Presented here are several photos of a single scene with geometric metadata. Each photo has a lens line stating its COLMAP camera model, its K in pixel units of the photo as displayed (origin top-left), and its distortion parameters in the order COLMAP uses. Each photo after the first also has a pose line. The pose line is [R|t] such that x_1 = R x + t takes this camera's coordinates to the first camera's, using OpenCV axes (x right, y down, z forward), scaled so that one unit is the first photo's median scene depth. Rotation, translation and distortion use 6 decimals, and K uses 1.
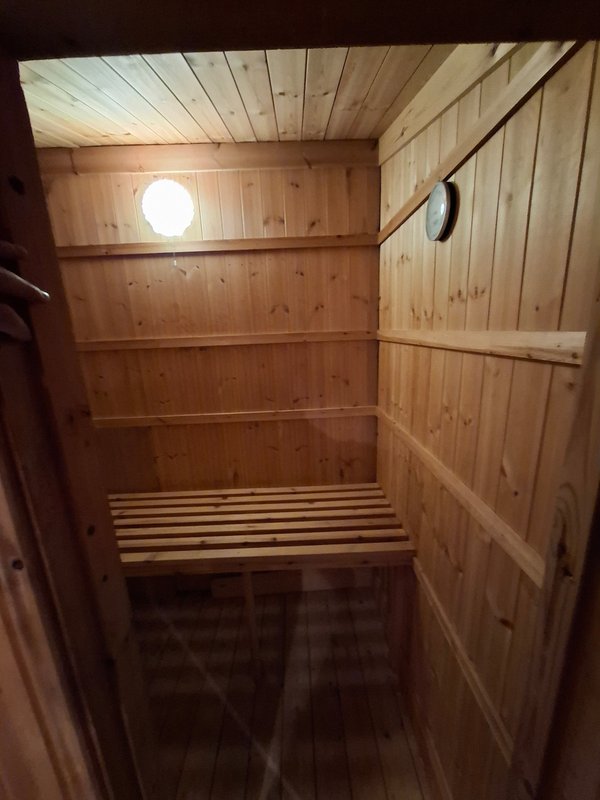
lens RADIAL K [[316.0, 0, 300.2], [0, 316.0, 406.9], [0, 0, 1]] dist [-0.007698, 0.002659]
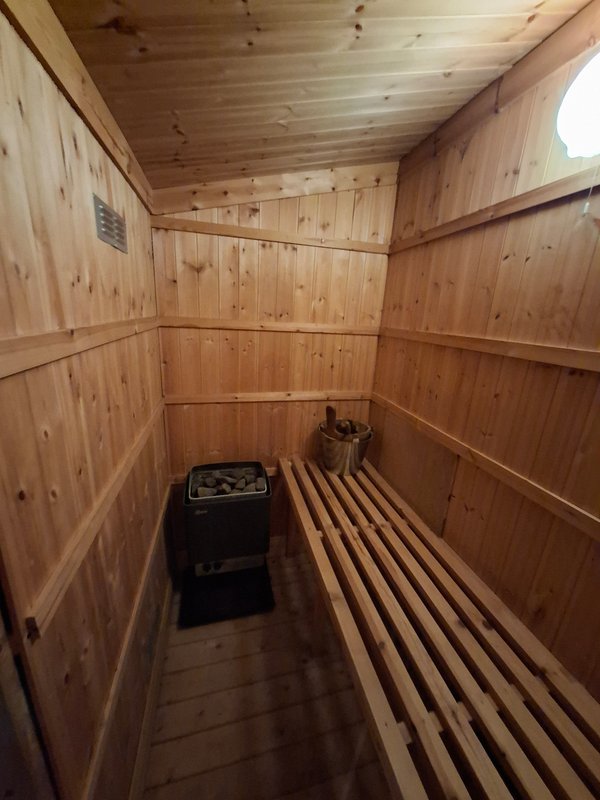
lens RADIAL K [[316.0, 0, 303.0], [0, 316.0, 405.9], [0, 0, 1]] dist [-0.007698, 0.002659]
pose [[0.229623, 0.326338, -0.916939, 0.090680], [-0.298396, 0.920347, 0.252825, -0.141492], [0.926409, 0.215557, 0.308711, 0.468748]]
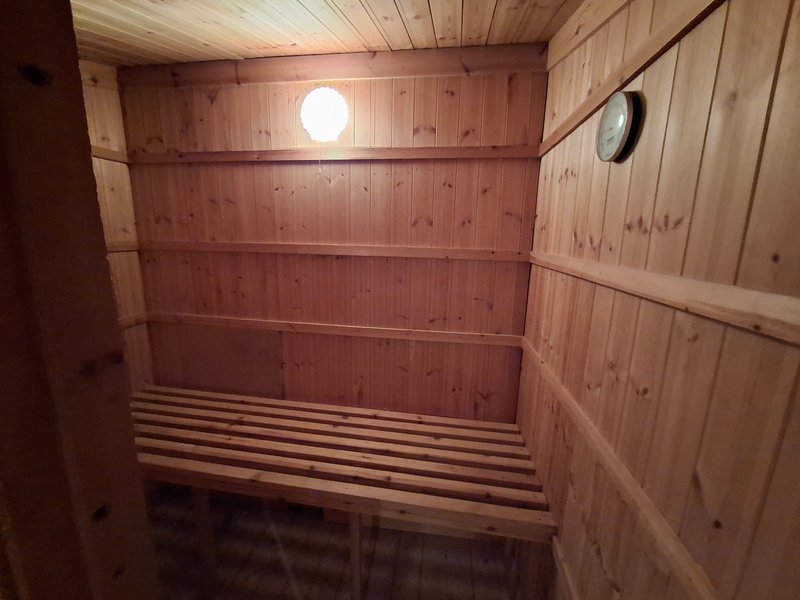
lens RADIAL K [[316.0, 0, 399.3], [0, 316.0, 295.0], [0, 0, 1]] dist [-0.007698, 0.002659]
pose [[0.983759, 0.091207, -0.154594, 0.032933], [-0.099433, 0.993965, -0.046326, -0.048536], [0.149436, 0.060946, 0.986891, 0.089763]]
